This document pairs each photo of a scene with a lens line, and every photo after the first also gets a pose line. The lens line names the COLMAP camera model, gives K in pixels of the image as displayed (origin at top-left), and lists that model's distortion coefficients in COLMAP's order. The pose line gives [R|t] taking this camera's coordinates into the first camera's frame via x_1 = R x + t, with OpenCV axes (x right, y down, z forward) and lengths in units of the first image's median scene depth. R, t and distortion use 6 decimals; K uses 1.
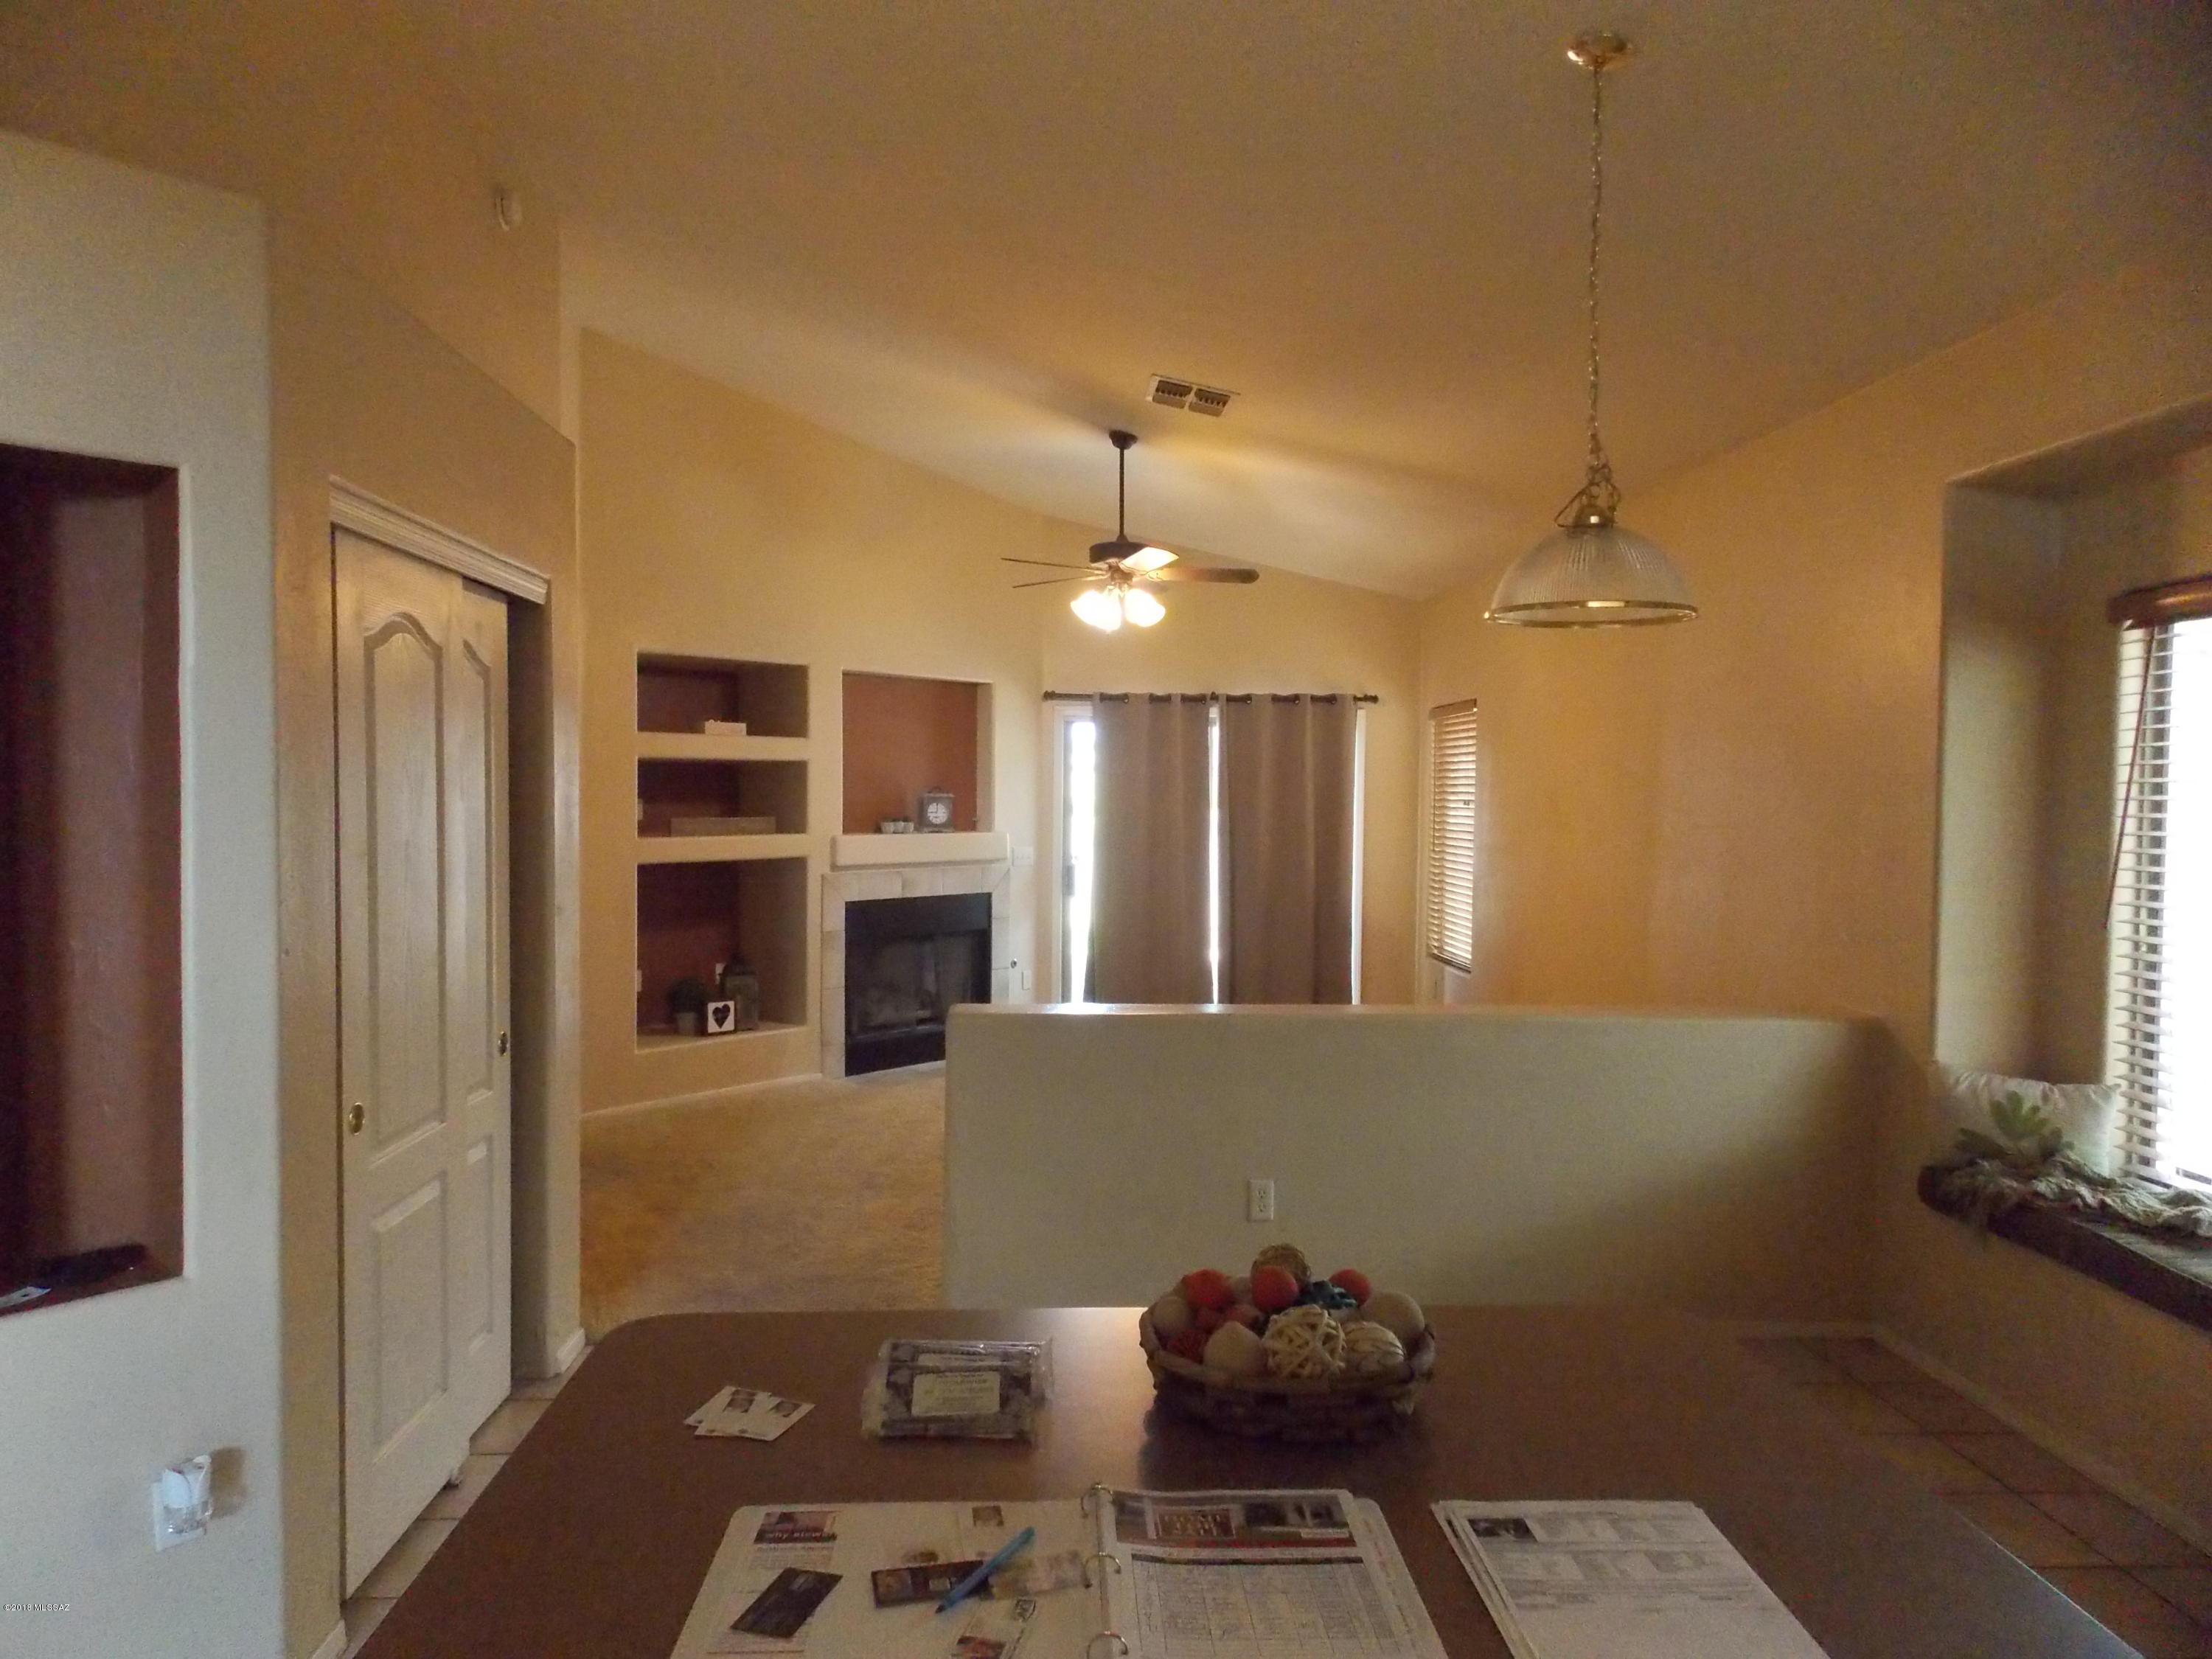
lens RADIAL K [[1480.9, 0, 1138.6], [0, 1480.9, 831.8], [0, 0, 1]] dist [0.028843, -0.002644]
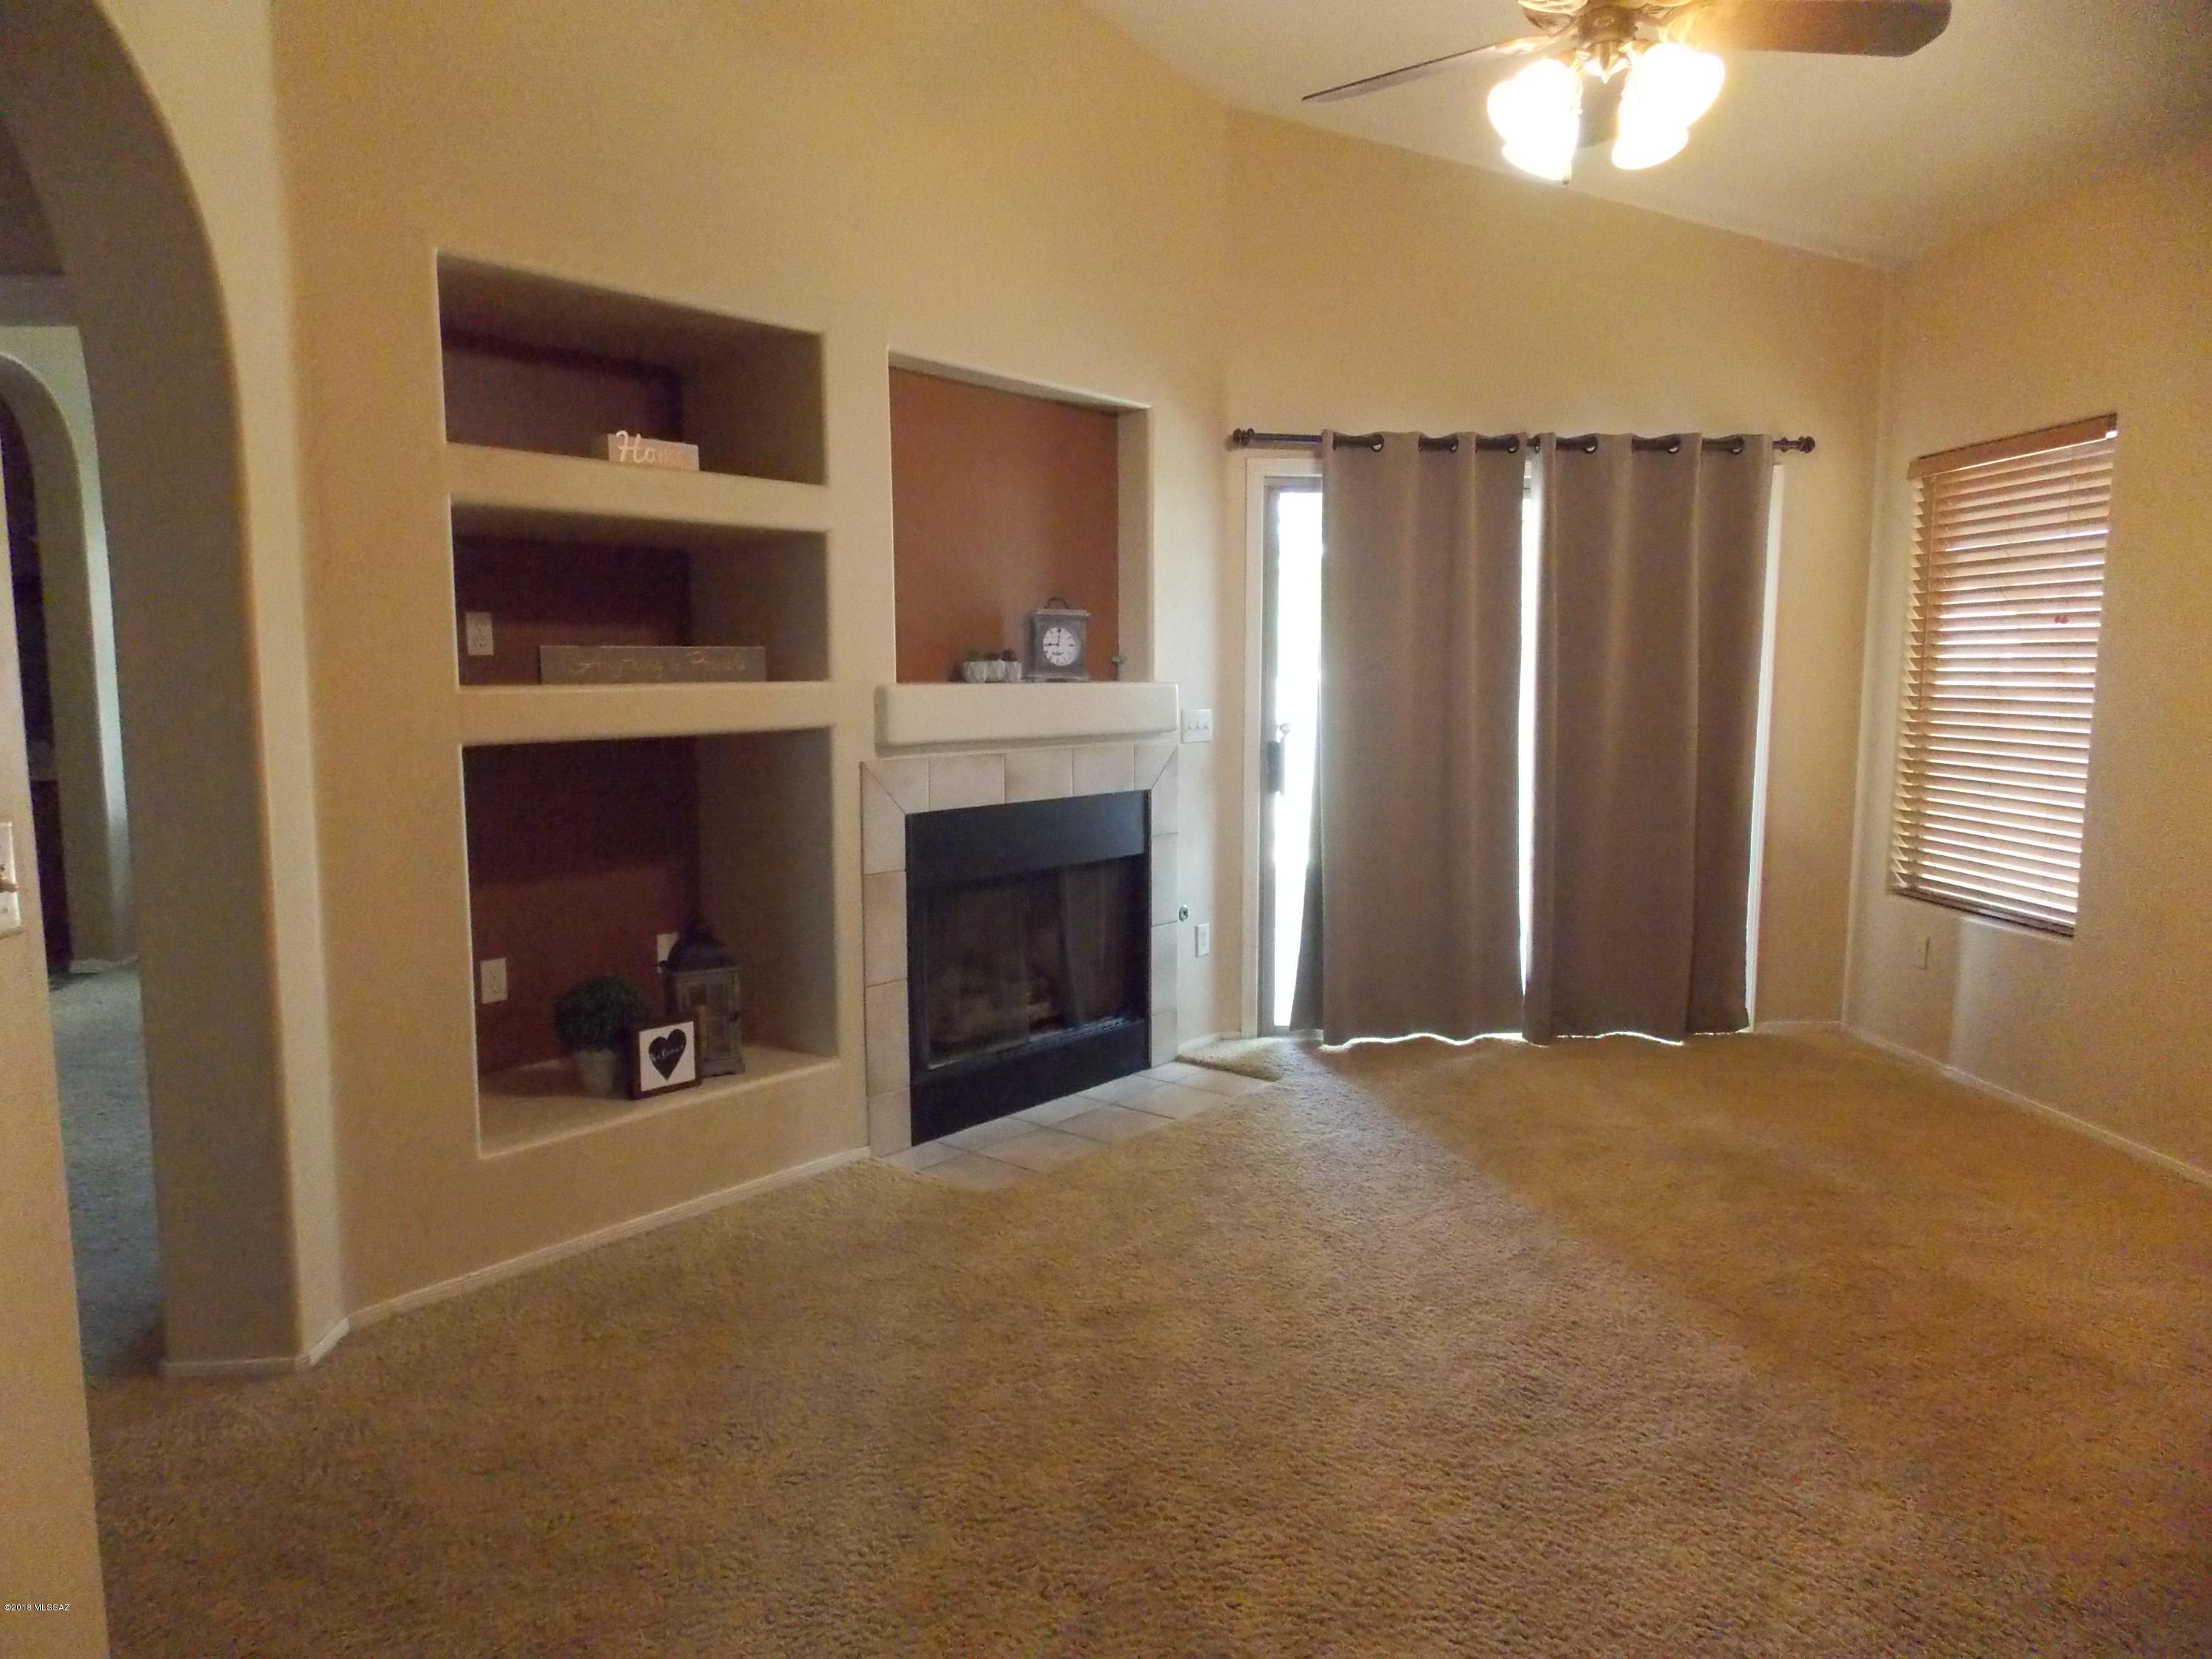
lens RADIAL K [[1475.2, 0, 1152.0], [0, 1475.2, 837.1], [0, 0, 1]] dist [0.006480, -0.000191]
pose [[0.999516, -0.010288, 0.029352, -0.125956], [0.007674, 0.996107, 0.087822, 0.010499], [-0.030142, -0.087554, 0.995704, 0.482035]]
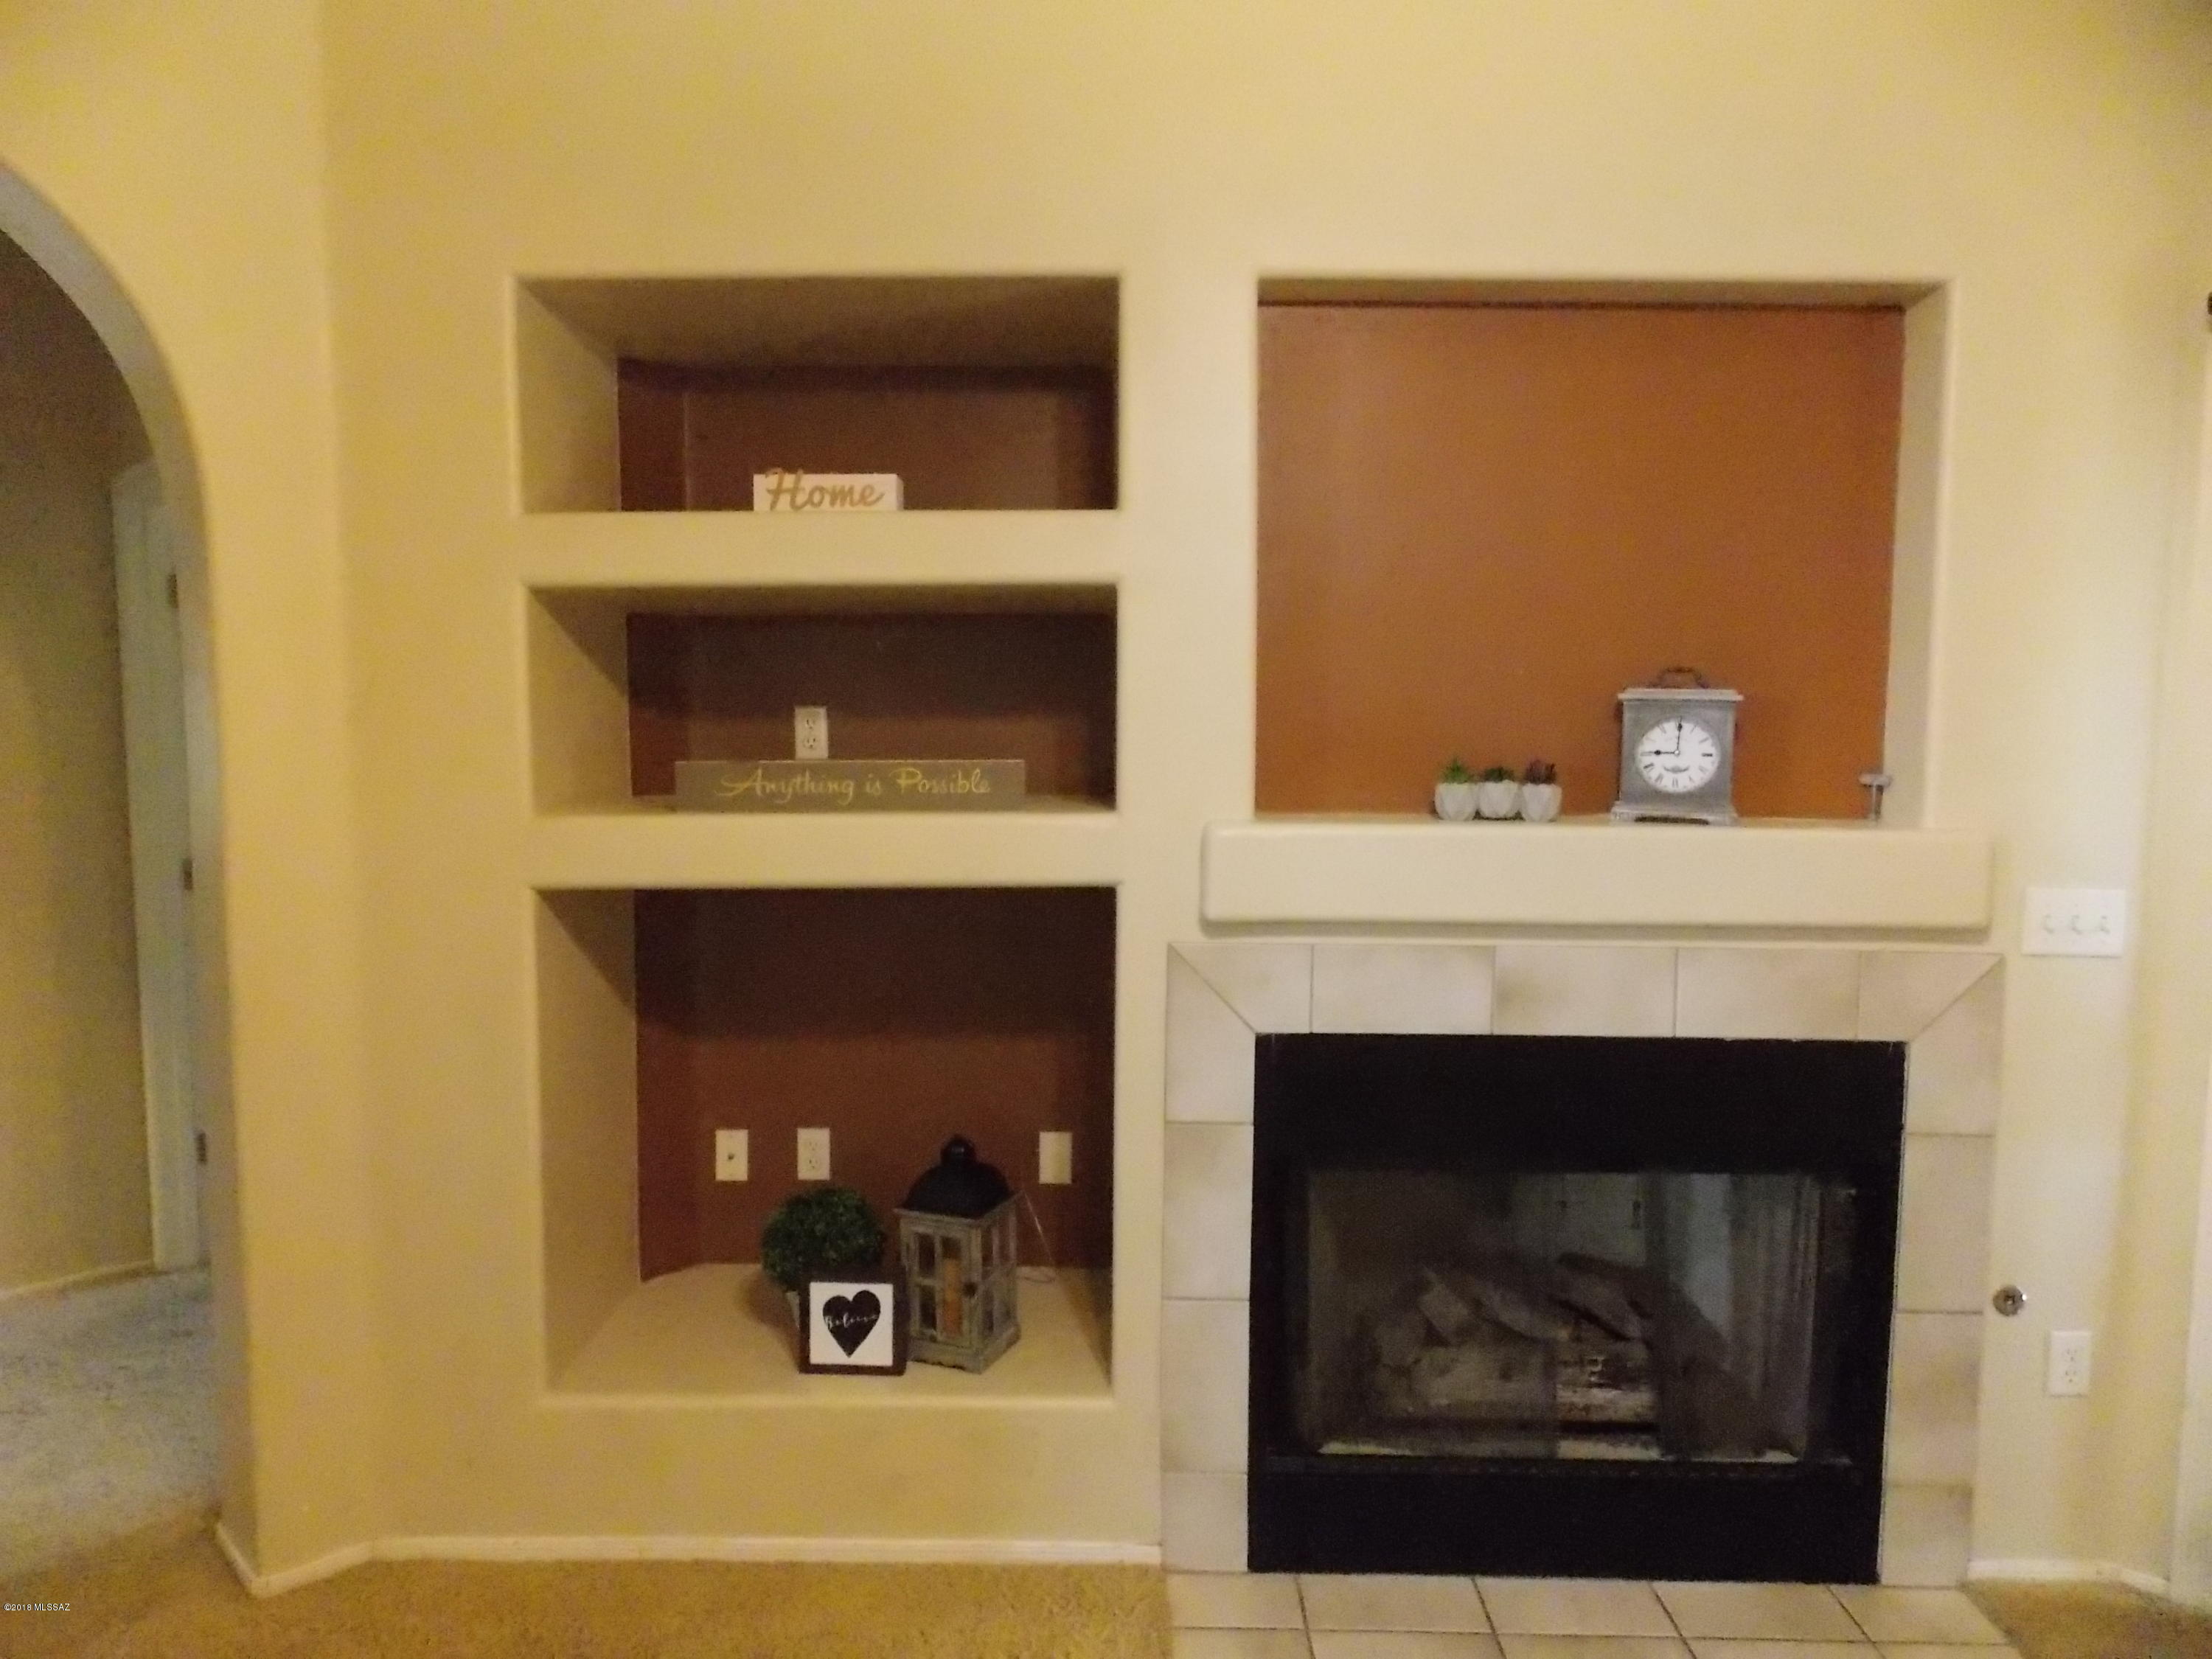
lens RADIAL K [[1480.9, 0, 1138.6], [0, 1480.9, 831.8], [0, 0, 1]] dist [0.028843, -0.002644]
pose [[0.640446, 0.065622, -0.765194, 0.023350], [-0.021519, 0.997485, 0.067532, -0.016119], [0.767701, -0.026785, 0.640248, 0.773209]]
